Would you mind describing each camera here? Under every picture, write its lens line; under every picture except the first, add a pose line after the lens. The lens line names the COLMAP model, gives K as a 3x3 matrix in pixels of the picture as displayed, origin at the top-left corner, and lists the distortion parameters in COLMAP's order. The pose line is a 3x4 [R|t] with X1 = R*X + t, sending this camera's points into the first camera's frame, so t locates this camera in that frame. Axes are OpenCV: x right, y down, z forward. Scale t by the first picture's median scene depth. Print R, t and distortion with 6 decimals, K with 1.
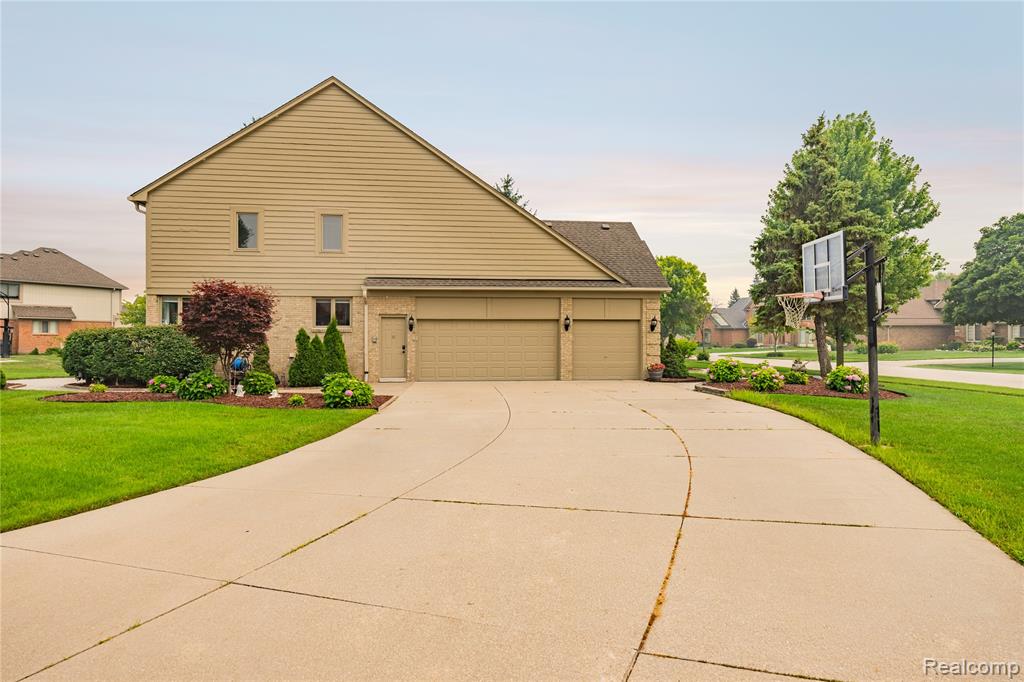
lens RADIAL K [[554.3, 0, 509.3], [0, 554.3, 337.7], [0, 0, 1]] dist [-0.004958, 0.002997]
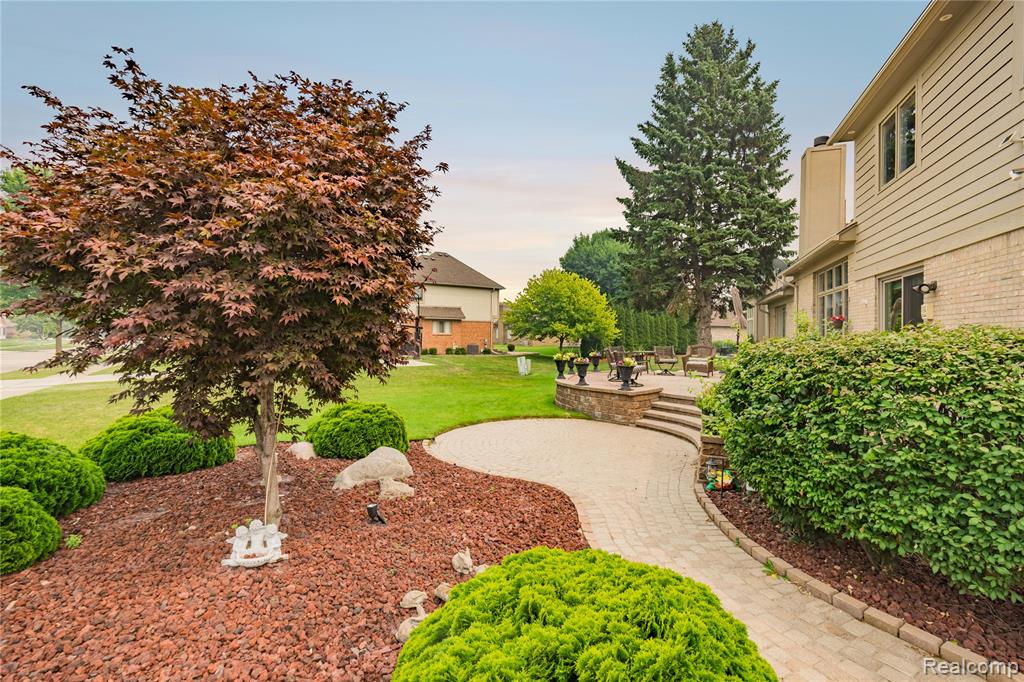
lens RADIAL K [[449.7, 0, 506.9], [0, 449.7, 336.7], [0, 0, 1]] dist [-0.000253, -0.000142]
pose [[0.884686, 0.008289, -0.466114, -0.543719], [-0.005071, 0.999954, 0.008157, -0.013933], [0.466160, -0.004853, 0.884687, 0.506348]]
